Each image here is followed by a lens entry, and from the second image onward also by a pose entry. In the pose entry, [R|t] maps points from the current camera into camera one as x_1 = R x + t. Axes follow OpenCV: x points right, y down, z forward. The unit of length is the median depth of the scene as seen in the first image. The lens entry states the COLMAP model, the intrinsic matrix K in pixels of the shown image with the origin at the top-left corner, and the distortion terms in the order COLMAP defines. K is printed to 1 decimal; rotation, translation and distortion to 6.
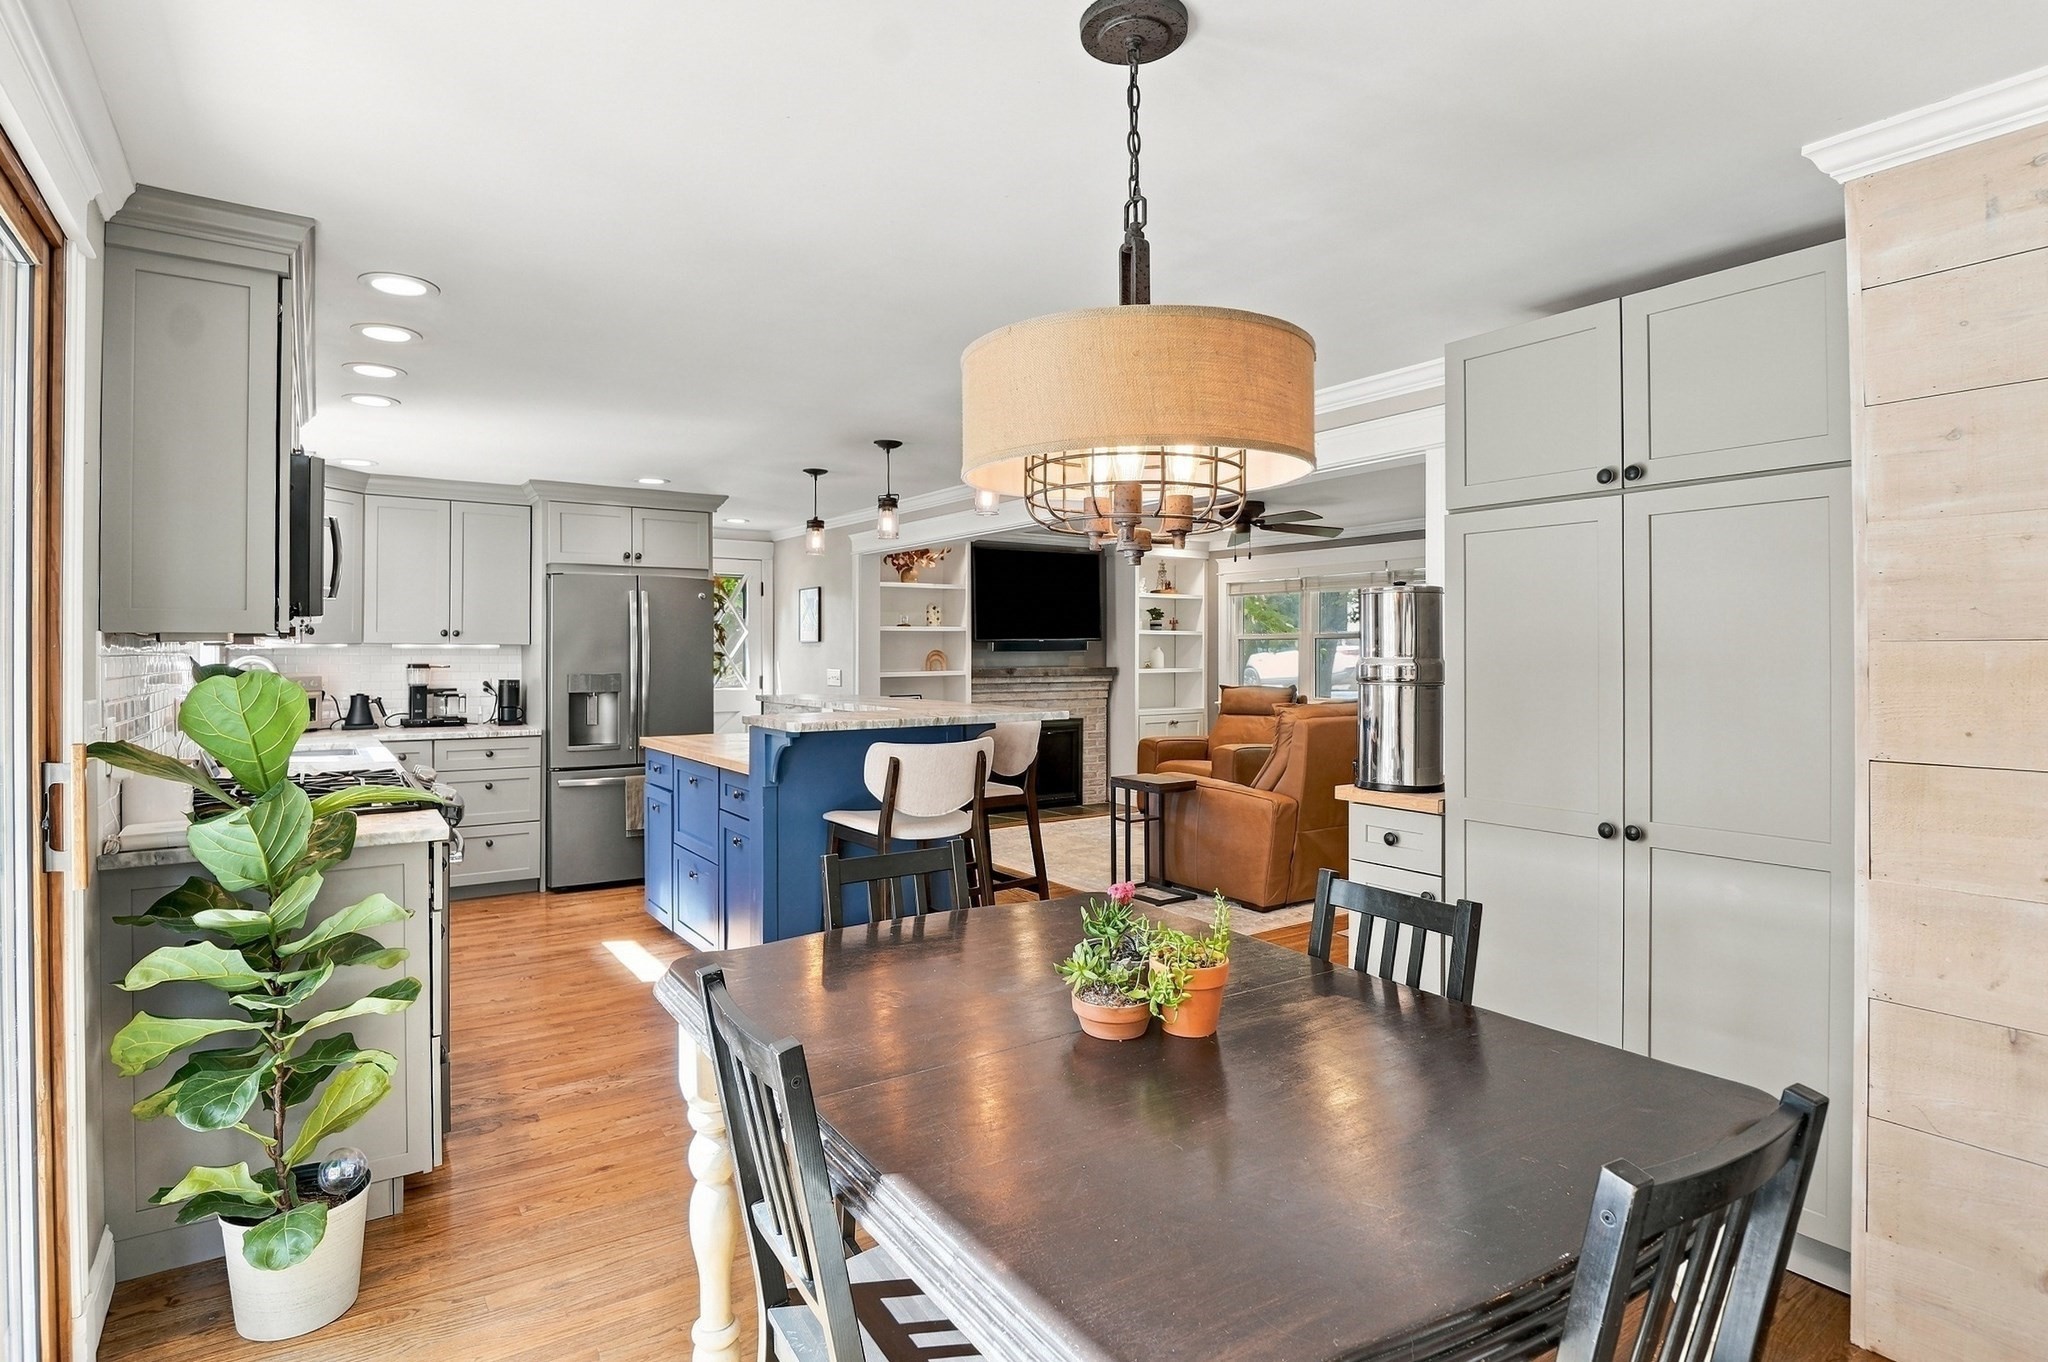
lens RADIAL K [[1024.0, 0, 1009.7], [0, 1024.0, 646.9], [0, 0, 1]] dist [-0.022118, -0.000720]
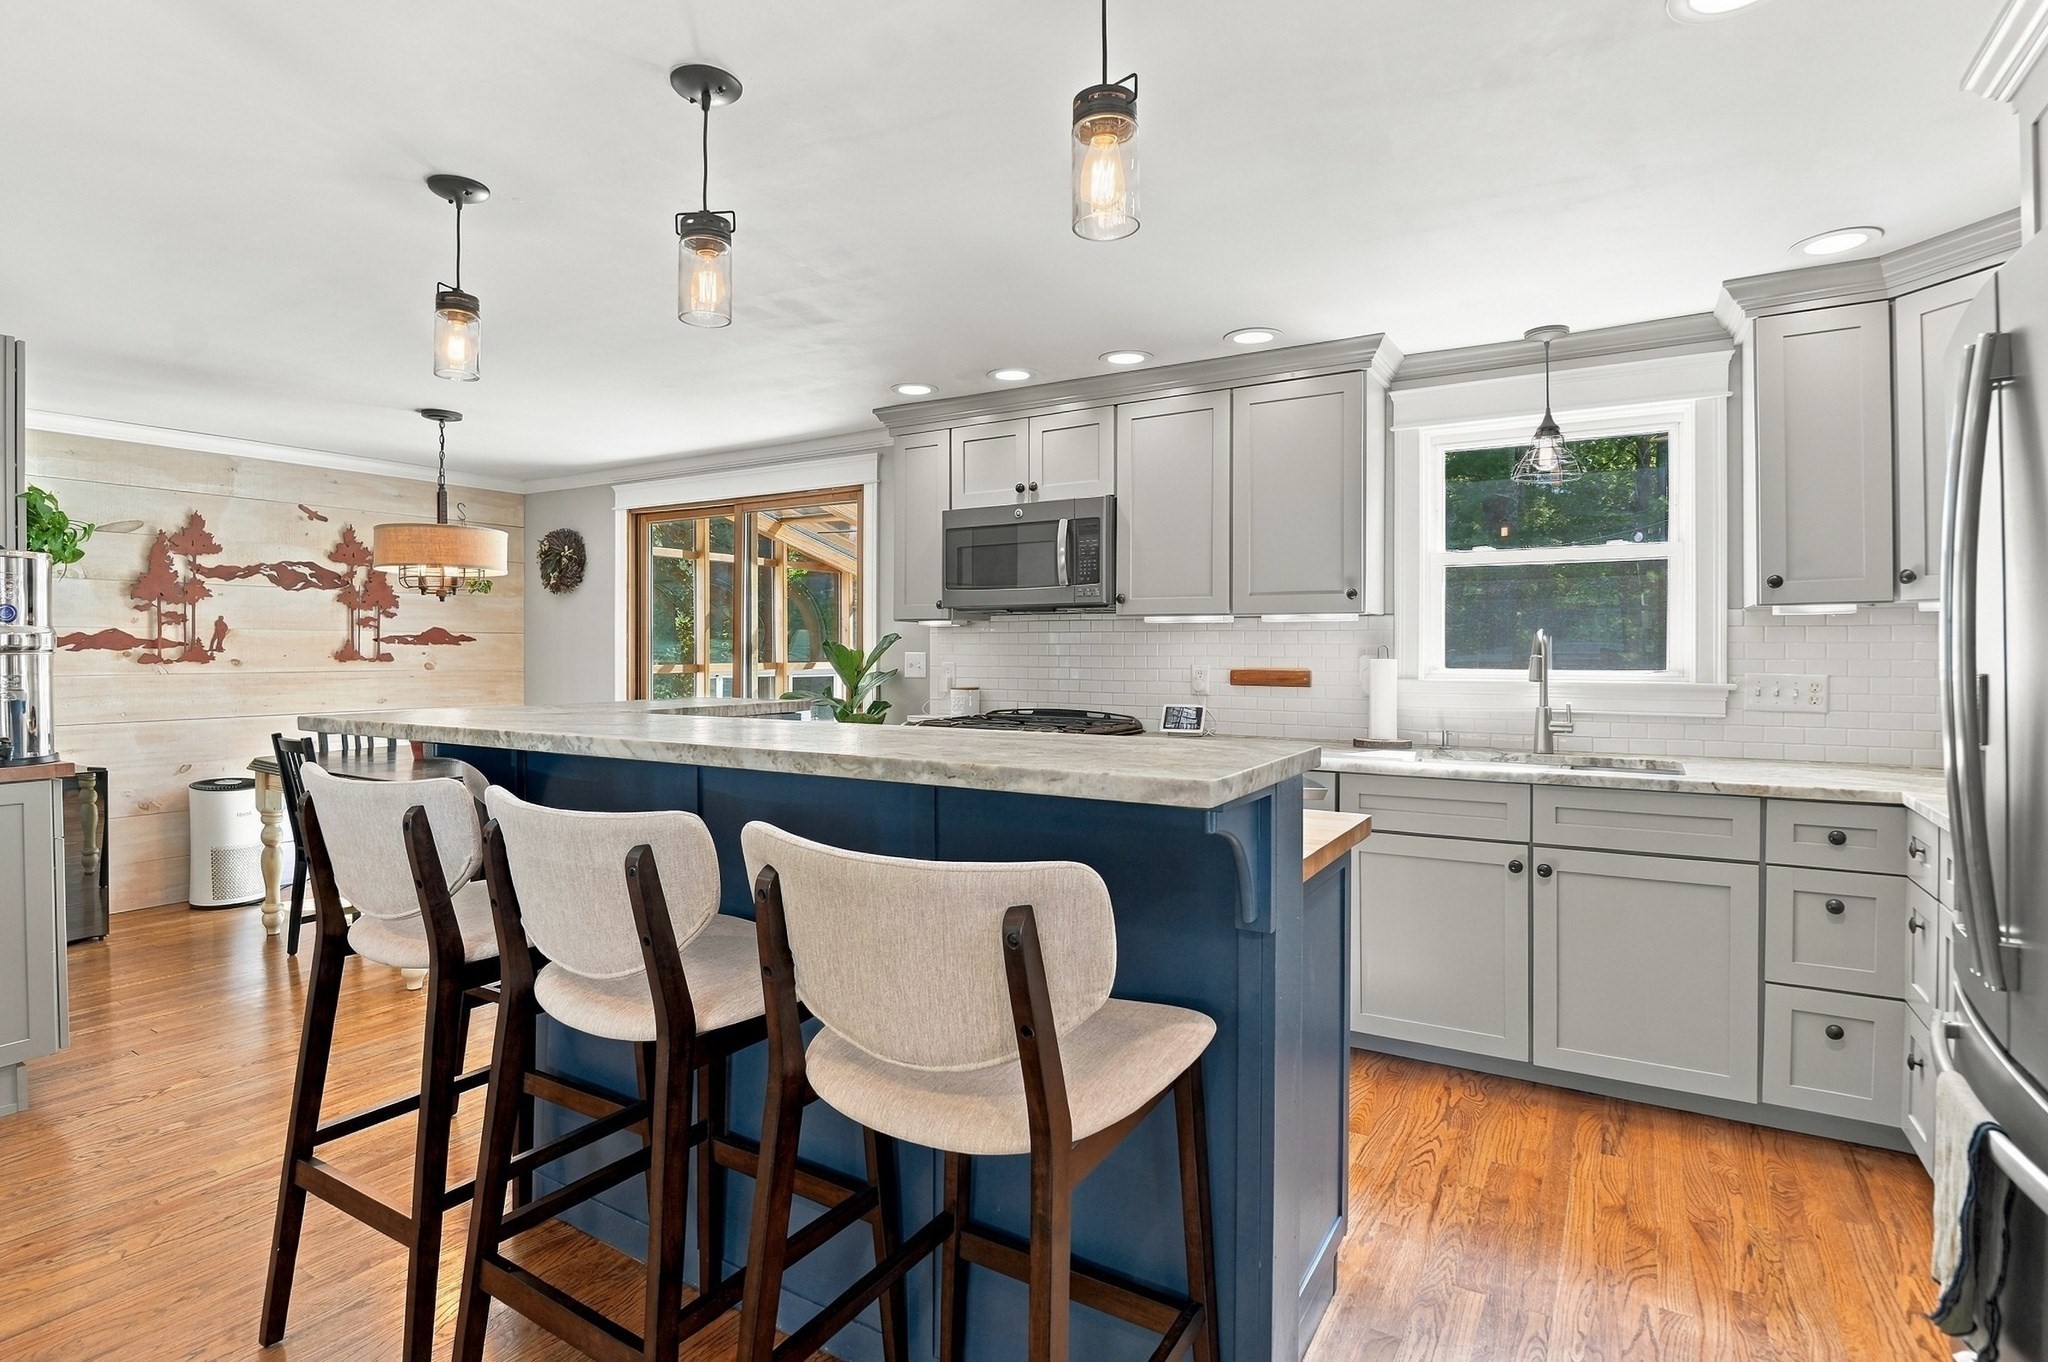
lens RADIAL K [[1013.4, 0, 997.3], [0, 1013.4, 654.9], [0, 0, 1]] dist [-0.023781, -0.001234]
pose [[-0.919268, 0.003293, -0.393618, -0.053992], [0.002986, 0.999995, 0.001393, 0.019425], [0.393620, 0.000106, -0.919273, 1.108427]]
